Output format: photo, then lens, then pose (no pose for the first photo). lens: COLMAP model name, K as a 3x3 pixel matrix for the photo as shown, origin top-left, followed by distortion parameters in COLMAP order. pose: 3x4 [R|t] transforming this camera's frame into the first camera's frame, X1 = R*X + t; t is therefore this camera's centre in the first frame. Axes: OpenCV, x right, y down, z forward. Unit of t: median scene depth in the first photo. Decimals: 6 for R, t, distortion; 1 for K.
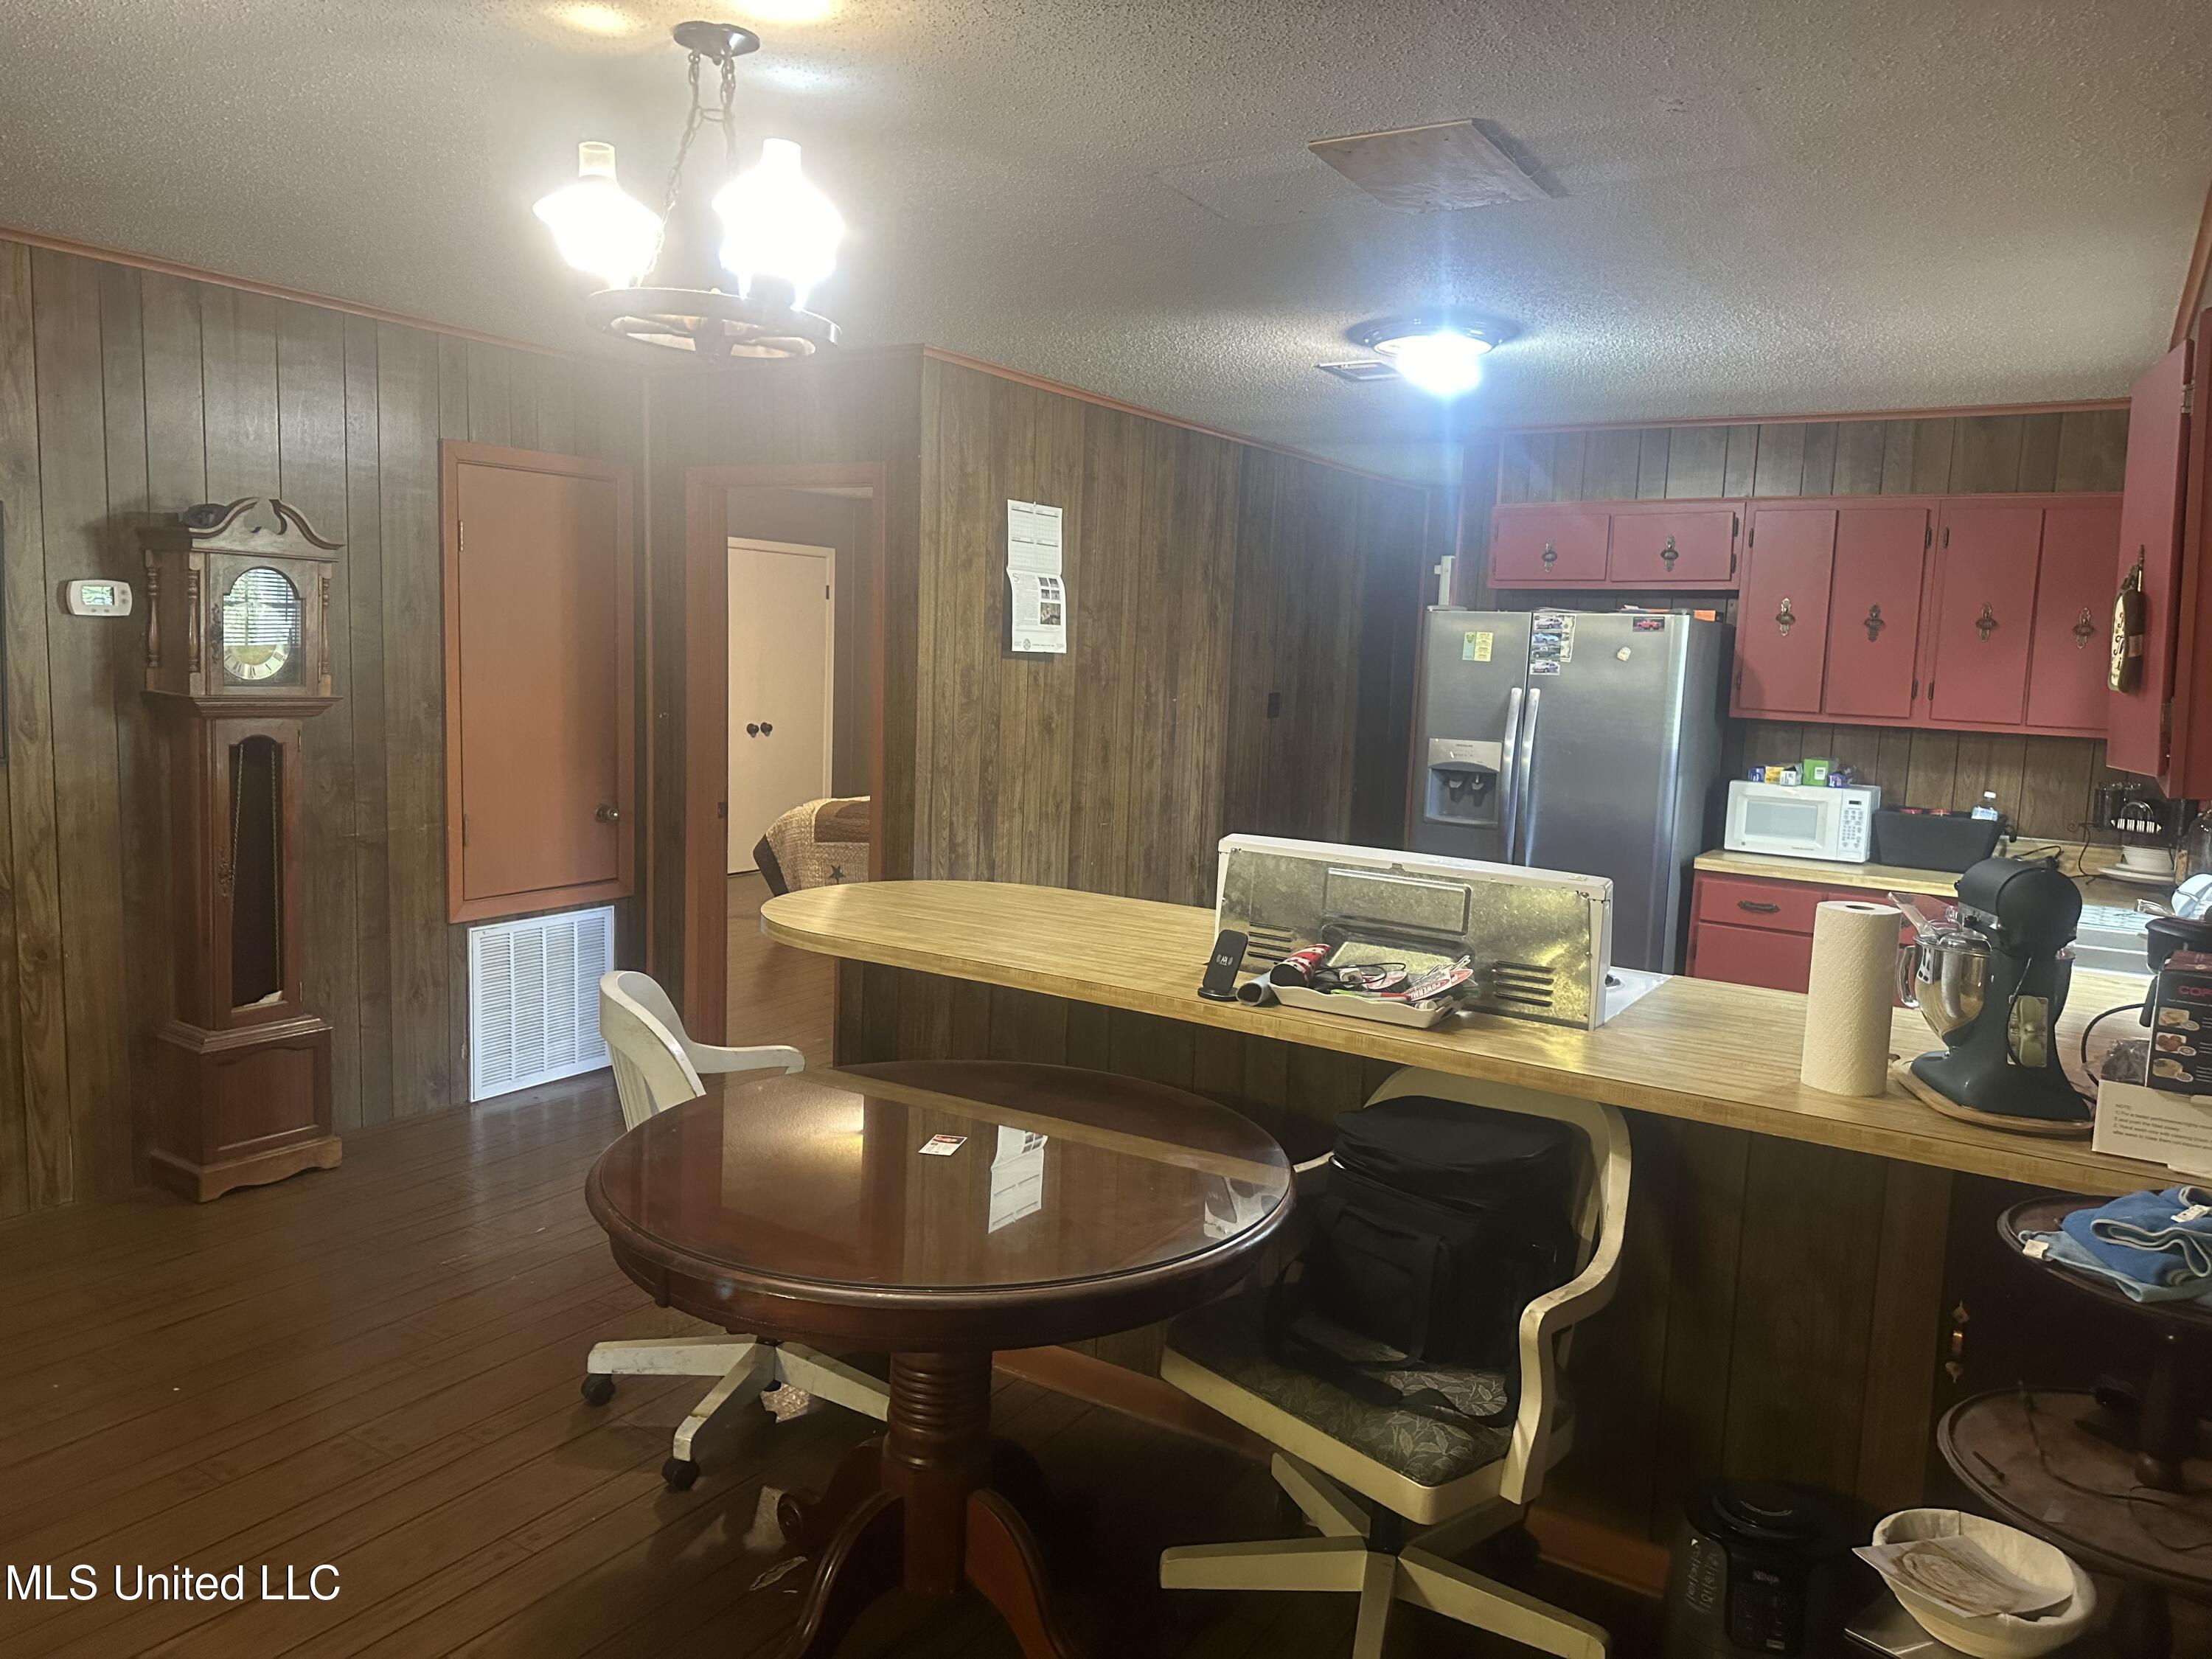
lens RADIAL K [[1566.0, 0, 1105.8], [0, 1566.0, 826.2], [0, 0, 1]] dist [0.004333, -0.000126]
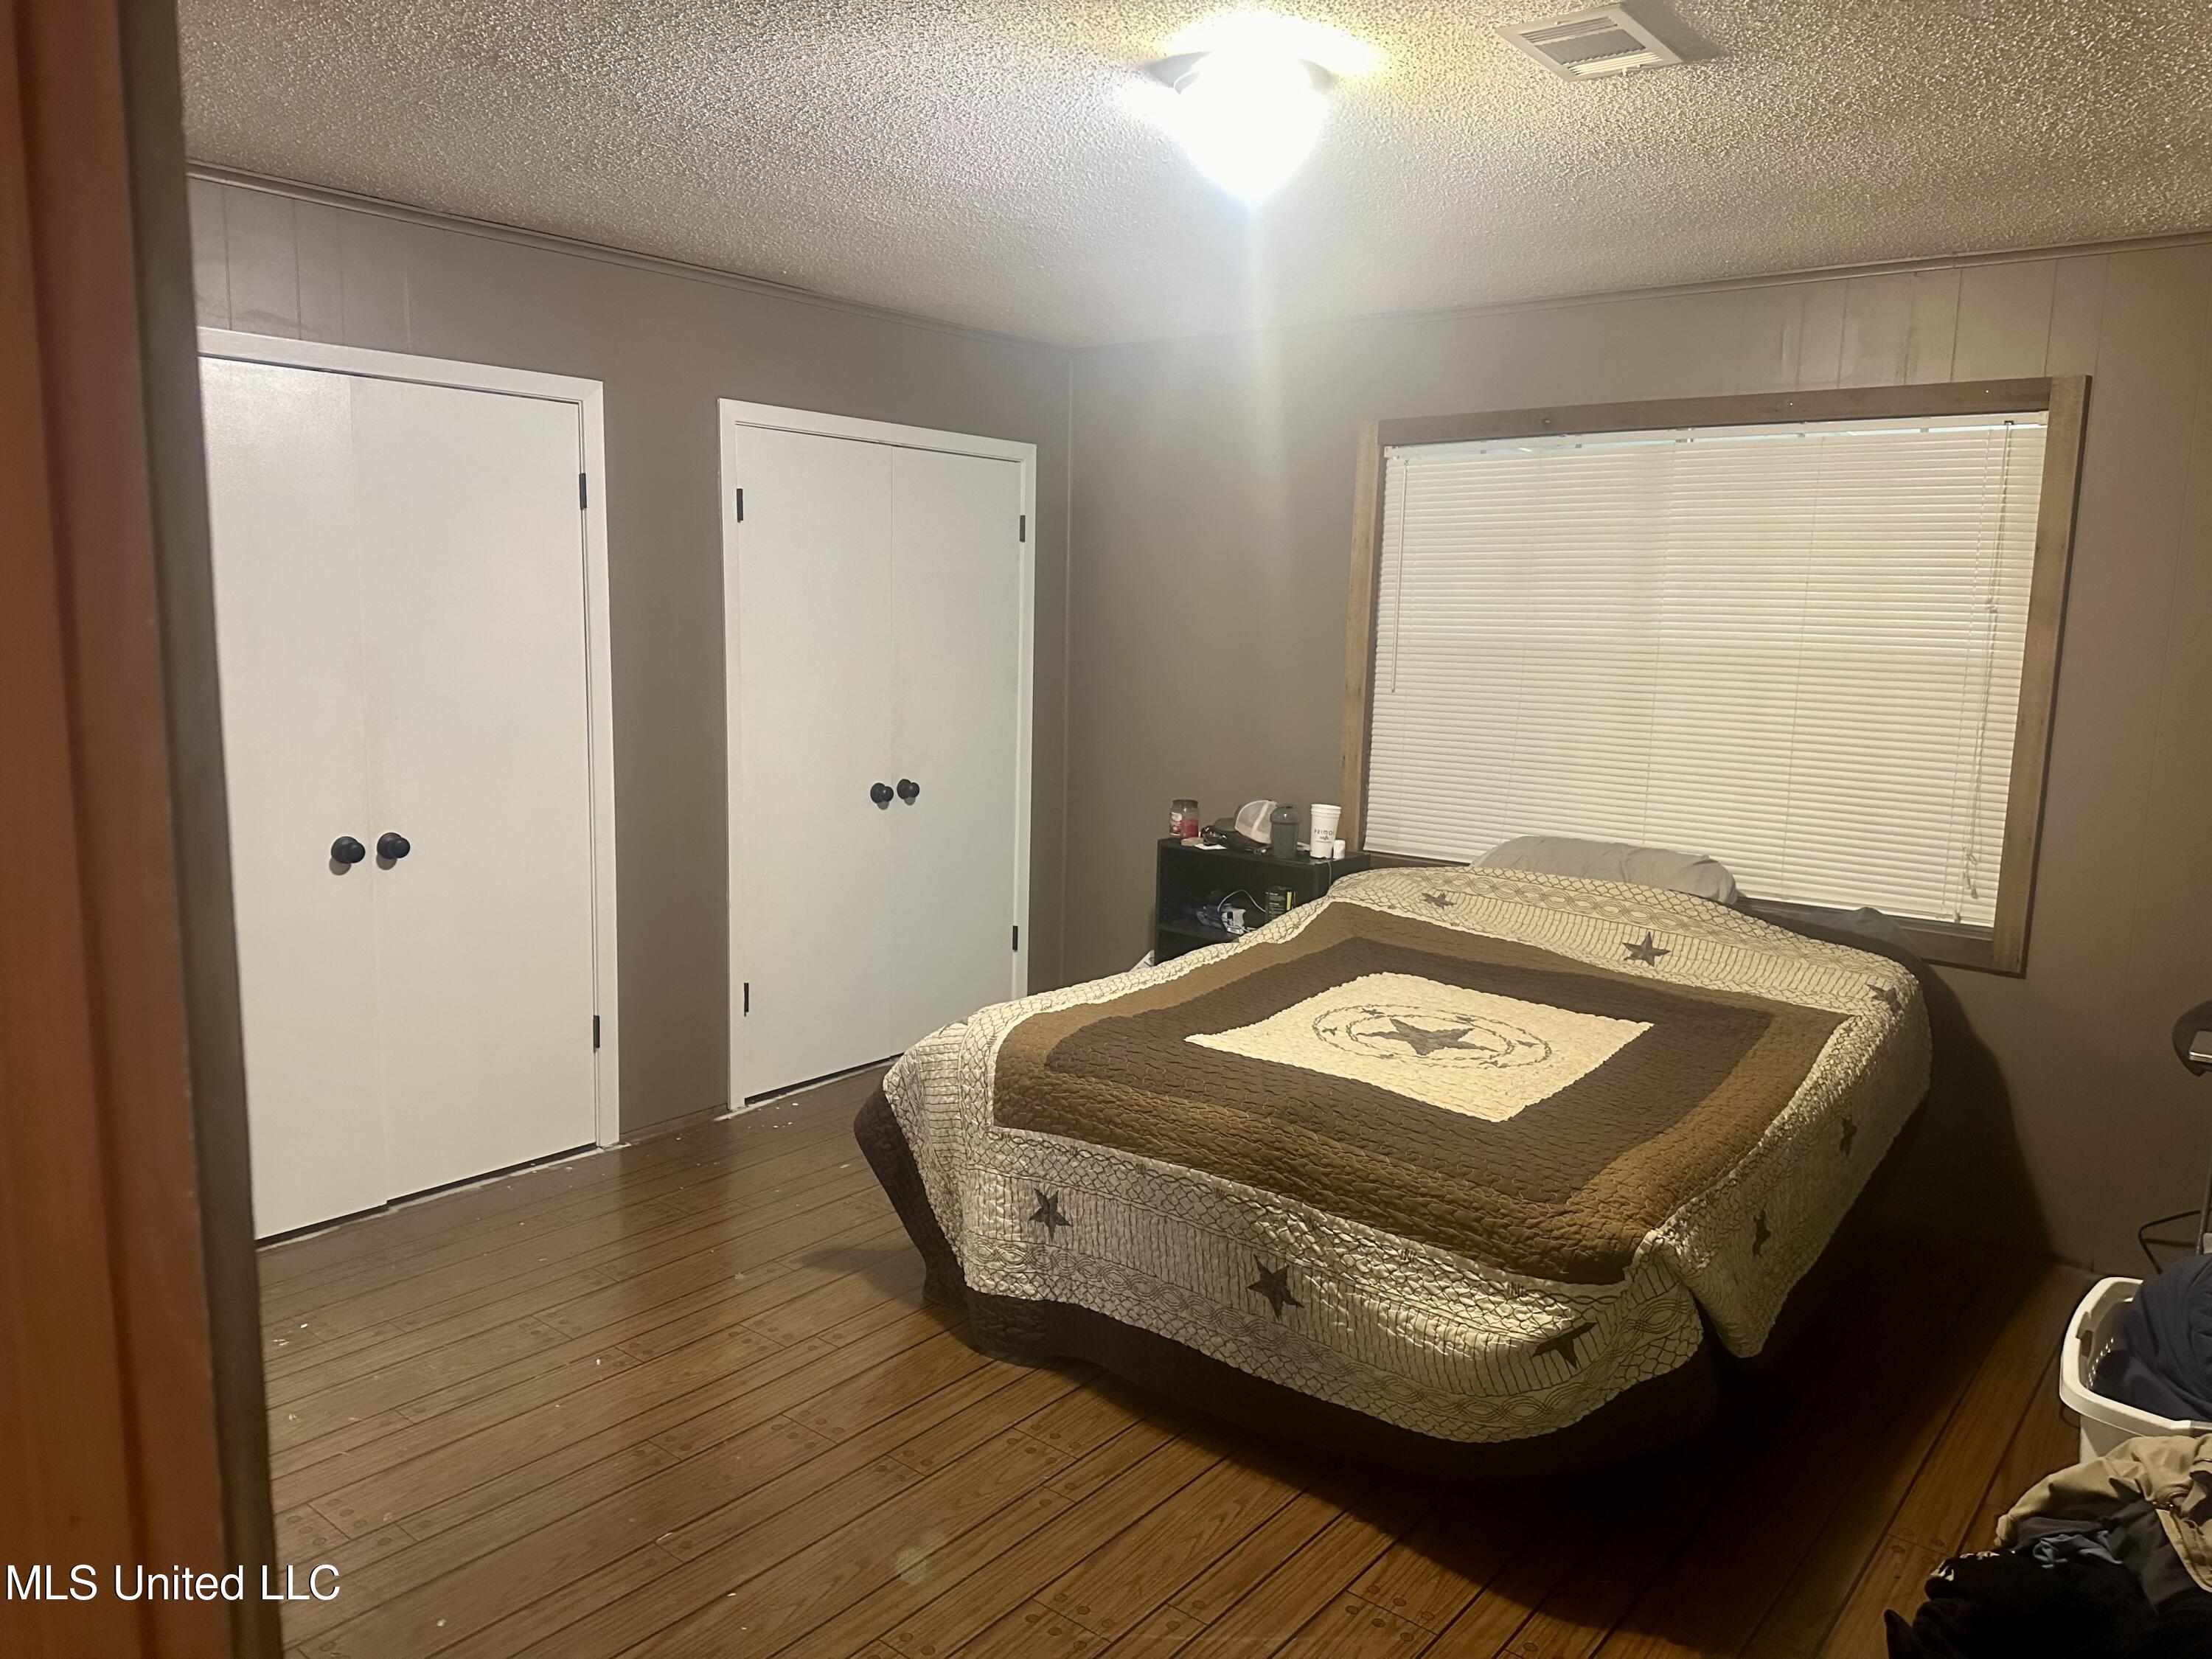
lens RADIAL K [[1566.0, 0, 1106.2], [0, 1566.0, 831.6], [0, 0, 1]] dist [0.004333, -0.000126]
pose [[0.992496, -0.002126, -0.122257, -0.087868], [0.004922, 0.999733, 0.022570, -0.060391], [0.122176, -0.023002, 0.992242, 0.491866]]
